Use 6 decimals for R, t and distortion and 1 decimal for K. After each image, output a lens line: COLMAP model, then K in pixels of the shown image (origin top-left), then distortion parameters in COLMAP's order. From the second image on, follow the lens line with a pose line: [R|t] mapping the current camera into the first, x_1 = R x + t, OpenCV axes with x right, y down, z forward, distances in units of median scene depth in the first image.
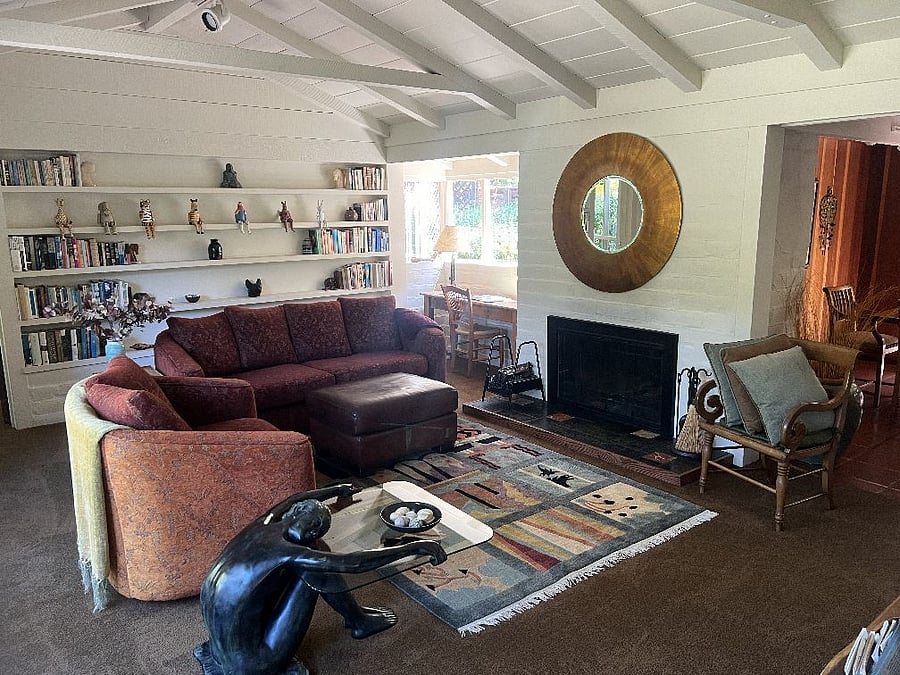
lens RADIAL K [[712.1, 0, 449.9], [0, 712.1, 338.0], [0, 0, 1]] dist [0.042422, -0.005420]
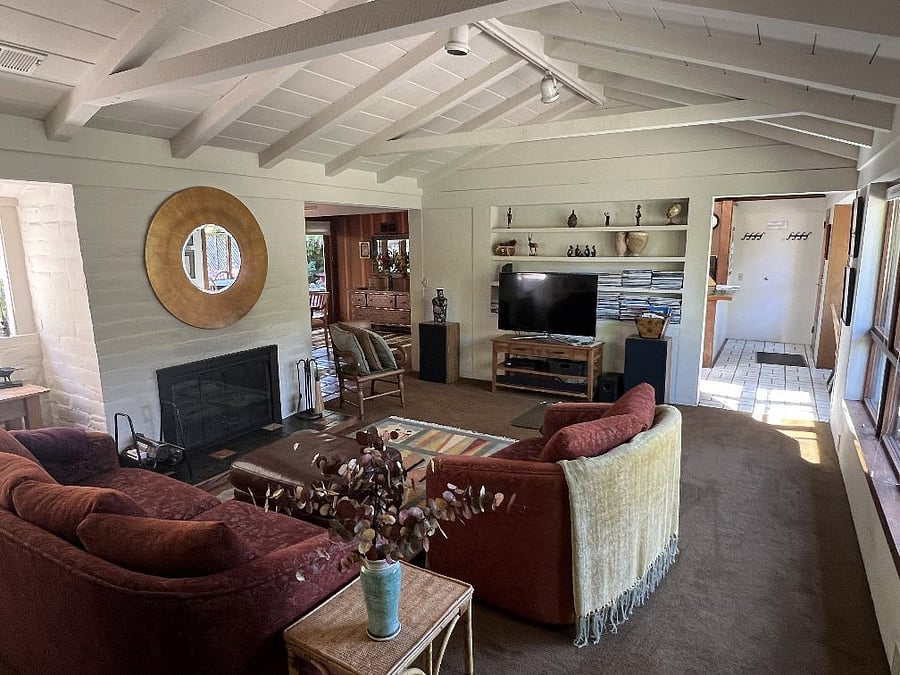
lens RADIAL K [[560.0, 0, 450.5], [0, 560.0, 340.1], [0, 0, 1]] dist [0.004090, 0.000599]
pose [[-0.373011, -0.145403, 0.916363, -0.800622], [0.182024, 0.956983, 0.225942, -0.197061], [-0.909797, 0.251079, -0.330498, 1.065686]]
